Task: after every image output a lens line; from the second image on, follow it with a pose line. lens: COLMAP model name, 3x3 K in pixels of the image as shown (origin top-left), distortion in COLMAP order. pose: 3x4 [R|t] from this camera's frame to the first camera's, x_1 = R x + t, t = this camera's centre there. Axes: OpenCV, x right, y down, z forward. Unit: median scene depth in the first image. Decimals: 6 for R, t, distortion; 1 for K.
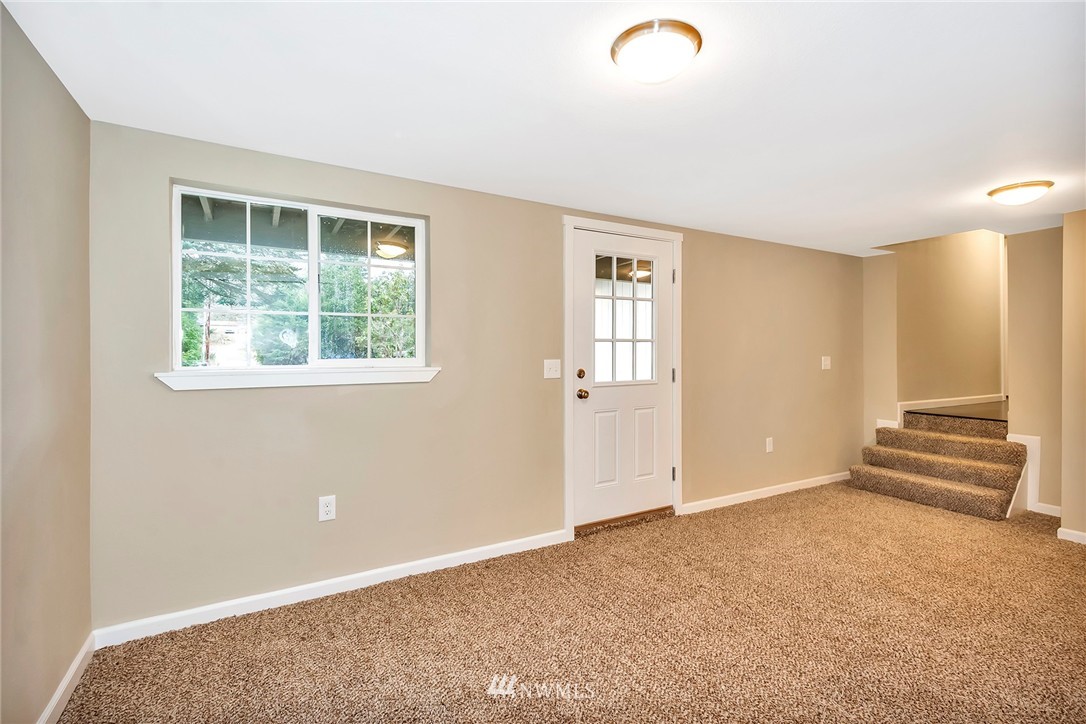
lens RADIAL K [[491.3, 0, 554.0], [0, 491.3, 354.3], [0, 0, 1]] dist [0.009371, -0.005337]
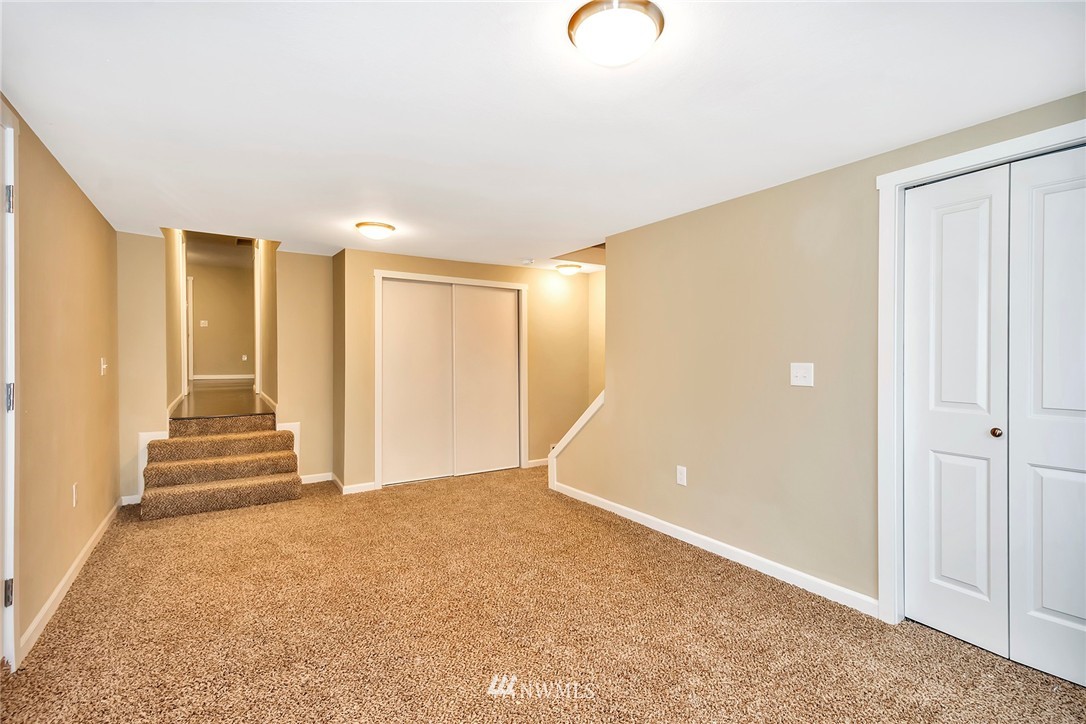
lens RADIAL K [[491.3, 0, 551.9], [0, 491.3, 356.0], [0, 0, 1]] dist [0.009371, -0.005337]
pose [[-0.067816, -0.001903, 0.997696, -0.272124], [-0.001186, 0.999998, 0.001827, -0.000866], [-0.997697, -0.001059, -0.067818, 0.439458]]
